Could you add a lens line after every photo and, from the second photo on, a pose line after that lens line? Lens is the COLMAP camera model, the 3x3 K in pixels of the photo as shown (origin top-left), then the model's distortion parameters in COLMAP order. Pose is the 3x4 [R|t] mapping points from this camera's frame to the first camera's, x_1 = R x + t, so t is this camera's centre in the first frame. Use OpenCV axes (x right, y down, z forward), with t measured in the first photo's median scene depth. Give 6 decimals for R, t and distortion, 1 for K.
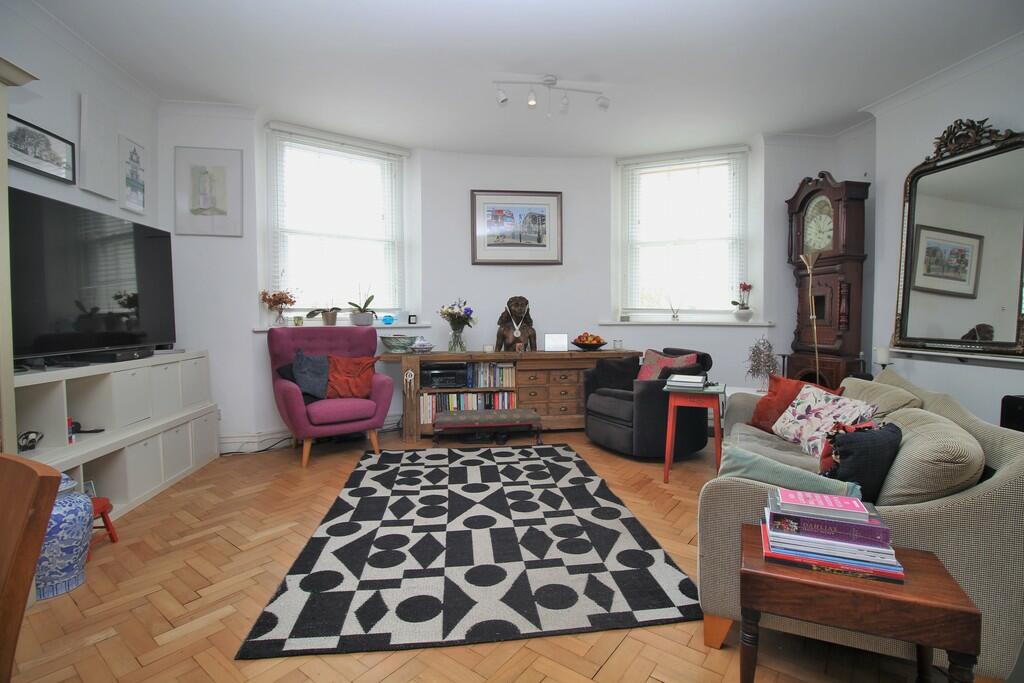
lens RADIAL K [[473.4, 0, 521.7], [0, 473.4, 336.4], [0, 0, 1]] dist [-0.004984, -0.010845]
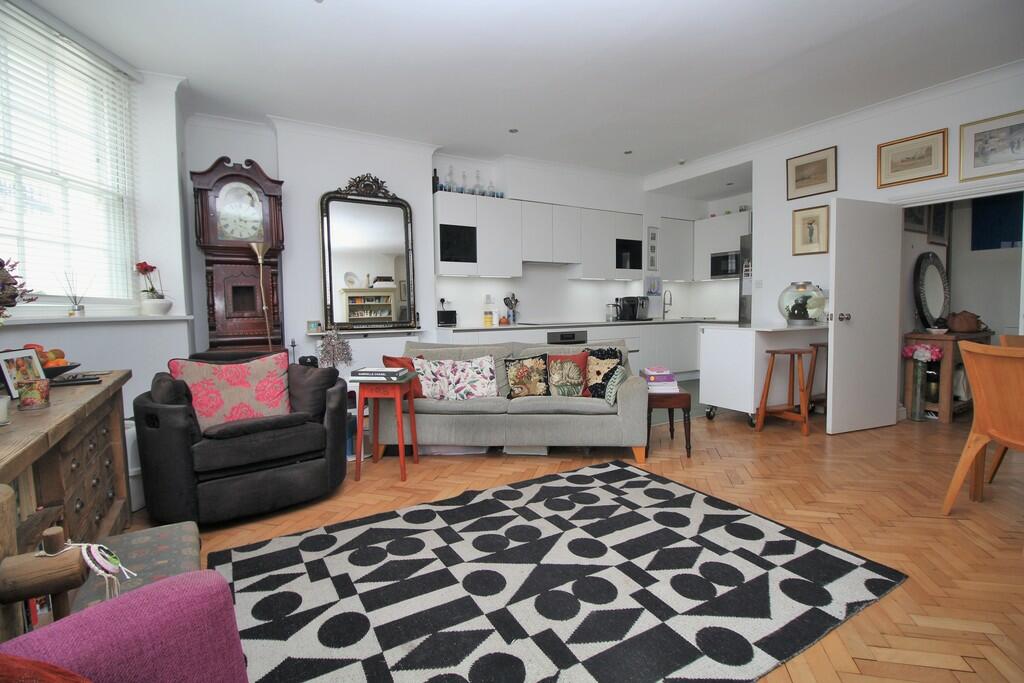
lens RADIAL K [[473.4, 0, 516.8], [0, 473.4, 334.8], [0, 0, 1]] dist [-0.004984, -0.010845]
pose [[-0.374531, -0.046692, 0.926038, -0.574469], [0.055369, 0.995823, 0.072604, -0.031876], [-0.925560, 0.078467, -0.370381, 1.012867]]
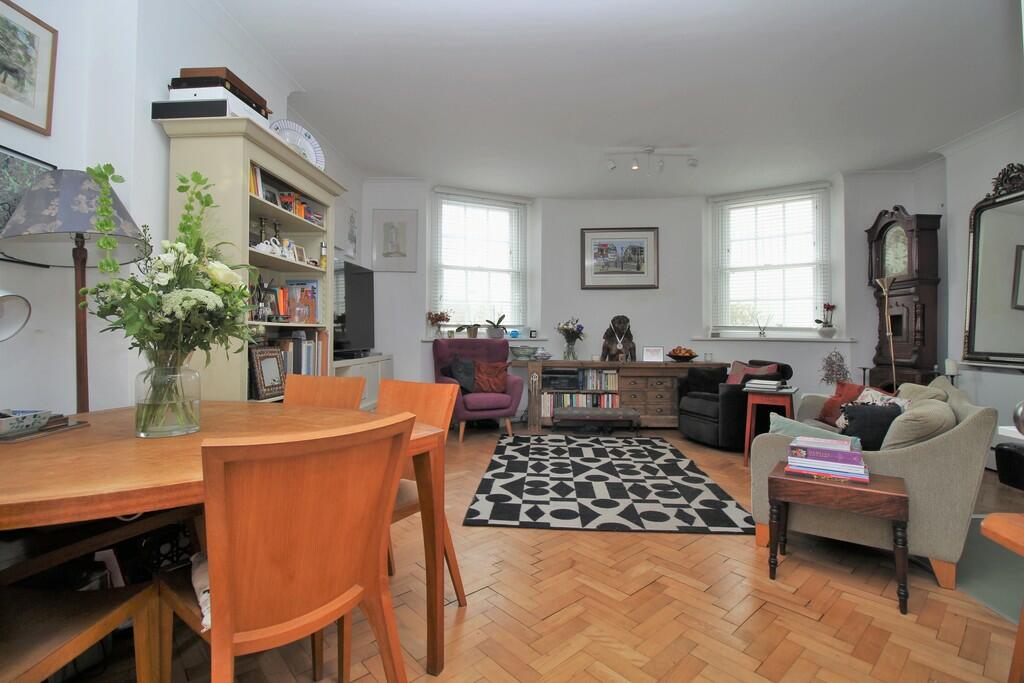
lens RADIAL K [[473.4, 0, 520.2], [0, 473.4, 332.0], [0, 0, 1]] dist [-0.004984, -0.010845]
pose [[0.980659, 0.006643, -0.195611, -0.029702], [-0.016221, 0.998744, -0.047405, 0.024978], [0.195050, 0.049661, 0.979535, -0.307065]]
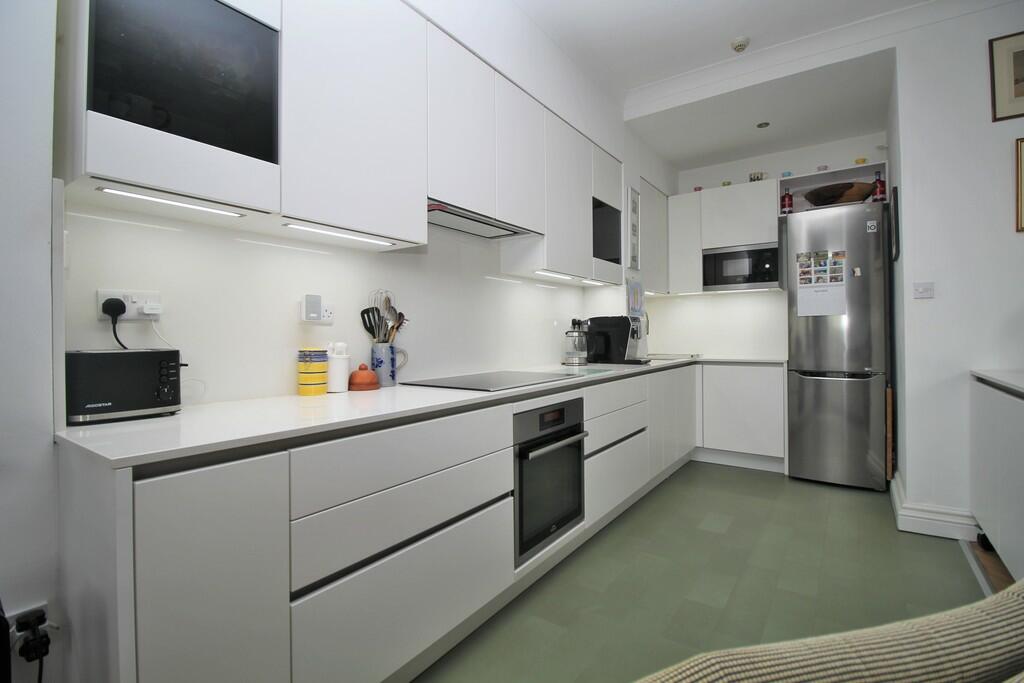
lens RADIAL K [[473.4, 0, 514.4], [0, 473.4, 332.0], [0, 0, 1]] dist [-0.004984, -0.010845]
pose [[-0.723615, 0.013982, 0.690062, 0.479616], [0.042614, 0.998792, 0.024448, -0.021544], [-0.688887, 0.047097, -0.723337, 0.705976]]
